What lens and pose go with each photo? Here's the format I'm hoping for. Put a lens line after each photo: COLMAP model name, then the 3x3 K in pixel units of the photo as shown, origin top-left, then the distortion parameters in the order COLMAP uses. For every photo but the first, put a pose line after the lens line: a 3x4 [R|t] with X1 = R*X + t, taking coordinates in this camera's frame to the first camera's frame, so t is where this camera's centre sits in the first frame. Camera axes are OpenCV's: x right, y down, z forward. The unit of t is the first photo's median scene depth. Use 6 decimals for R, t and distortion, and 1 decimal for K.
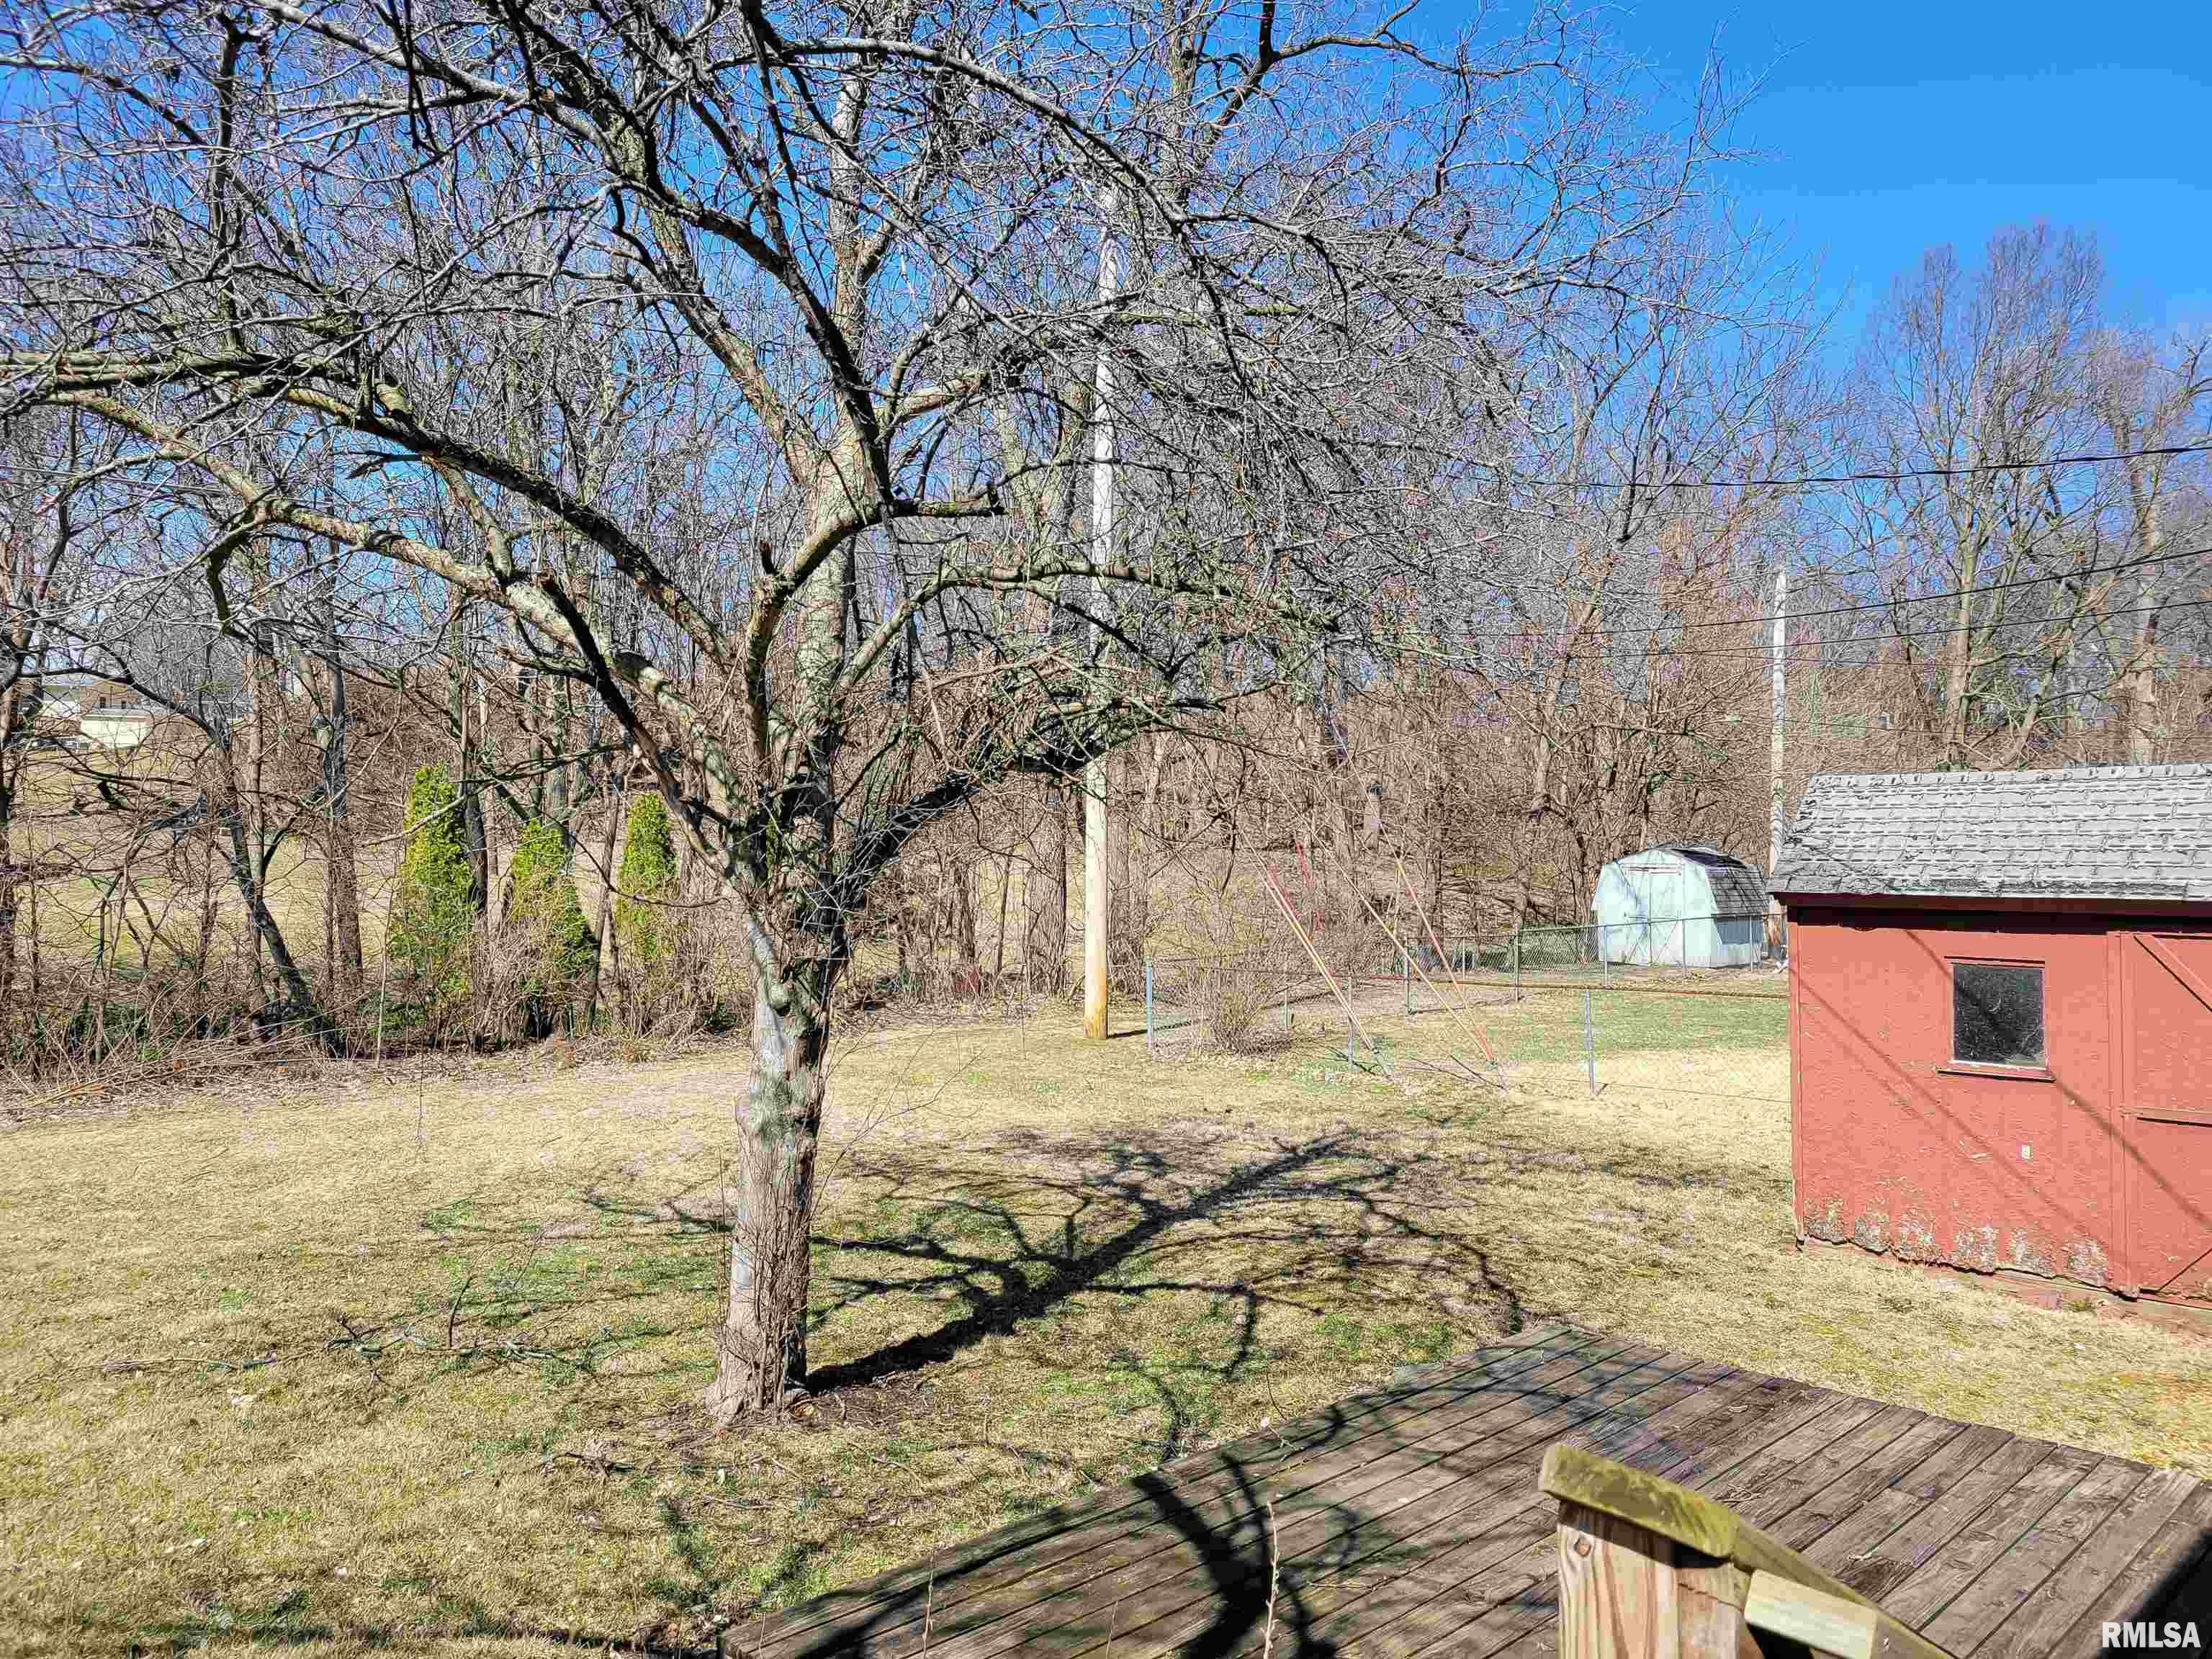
lens RADIAL K [[1685.9, 0, 1107.8], [0, 1685.9, 827.0], [0, 0, 1]] dist [0.011743, -0.003305]
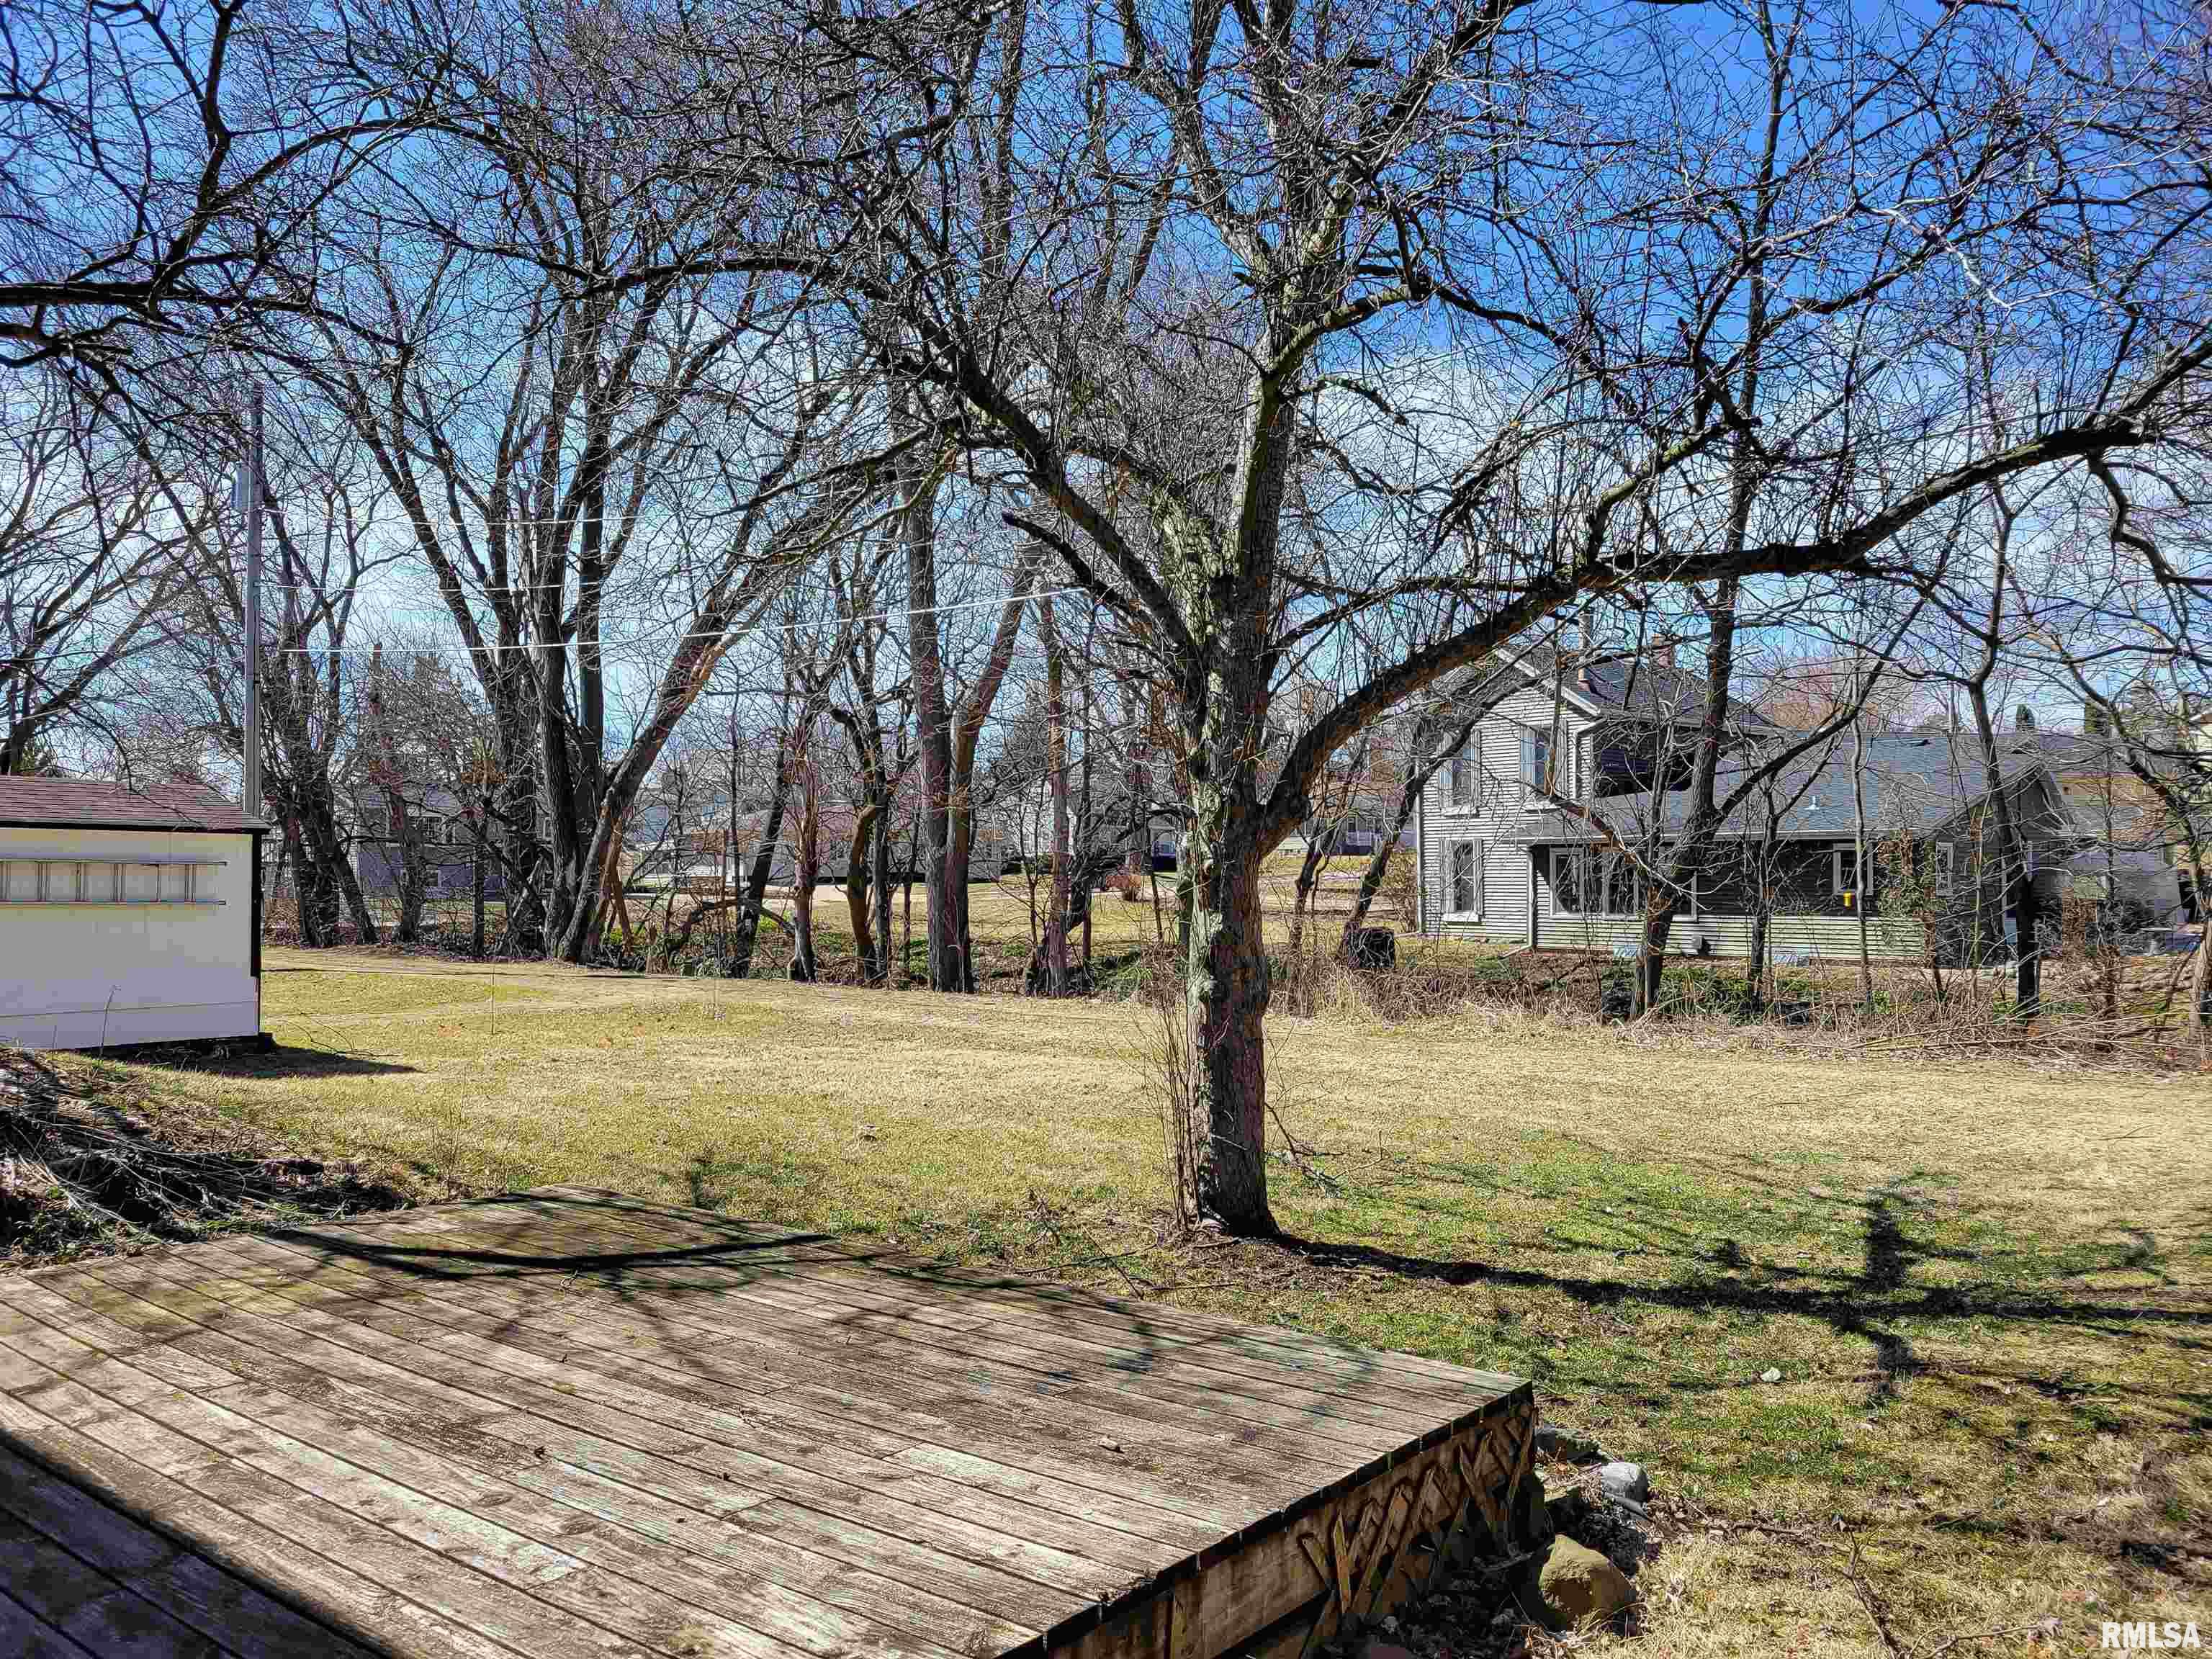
lens RADIAL K [[1685.9, 0, 1107.7], [0, 1685.9, 831.2], [0, 0, 1]] dist [0.011743, -0.003305]
pose [[0.100374, -0.044421, -0.993958, 1.117027], [0.006054, 0.999012, -0.044036, 0.176008], [0.994931, -0.001597, 0.100544, 1.073798]]
